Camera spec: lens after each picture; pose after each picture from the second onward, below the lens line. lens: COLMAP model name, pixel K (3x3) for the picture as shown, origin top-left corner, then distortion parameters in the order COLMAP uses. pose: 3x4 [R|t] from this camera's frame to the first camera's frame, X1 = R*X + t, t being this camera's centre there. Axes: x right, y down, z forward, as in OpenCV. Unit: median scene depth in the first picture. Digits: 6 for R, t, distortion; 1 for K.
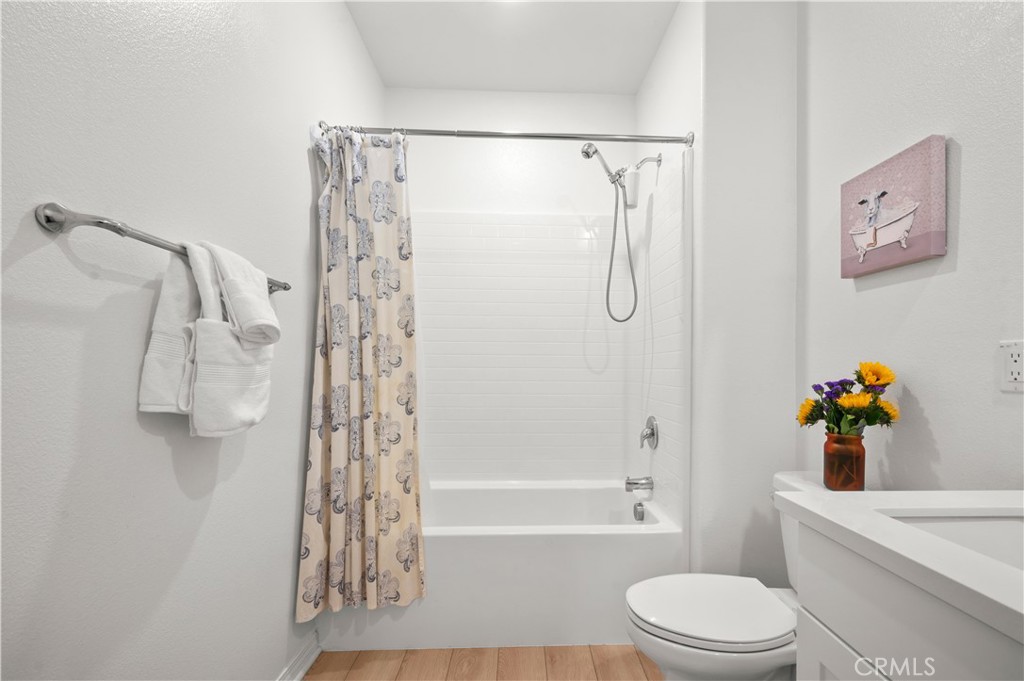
lens RADIAL K [[425.4, 0, 515.2], [0, 425.4, 362.5], [0, 0, 1]] dist [-0.003394, -0.000627]
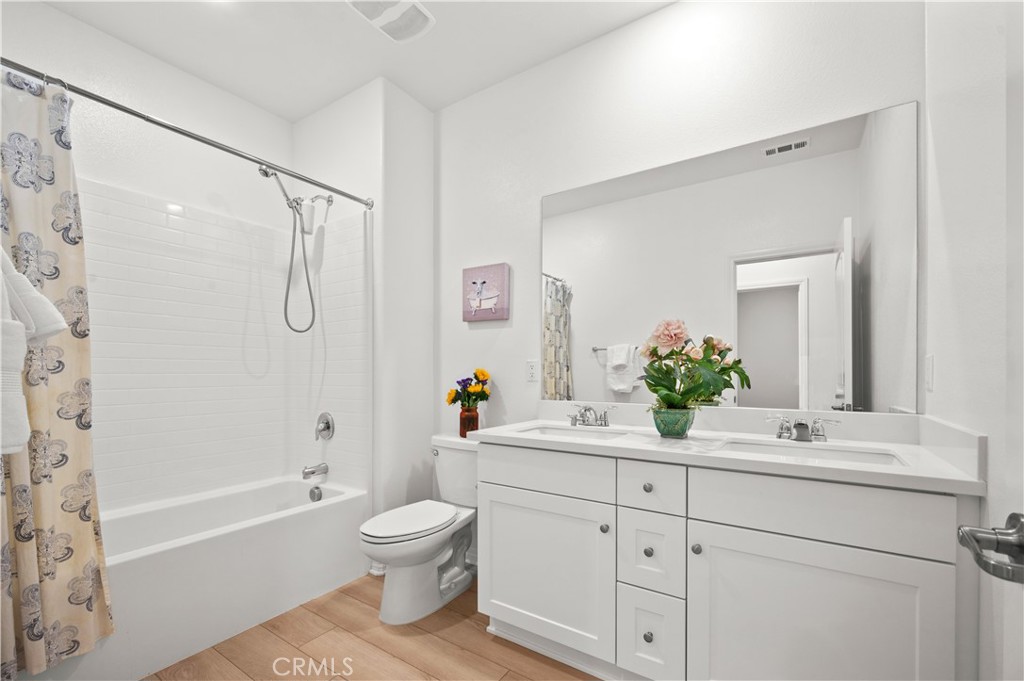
lens RADIAL K [[425.4, 0, 515.2], [0, 425.4, 362.5], [0, 0, 1]] dist [-0.003394, -0.000627]
pose [[0.599029, 0.012387, 0.800631, -0.427732], [-0.003768, 0.999913, -0.012651, -0.003008], [-0.800718, 0.004561, 0.599024, -0.200224]]
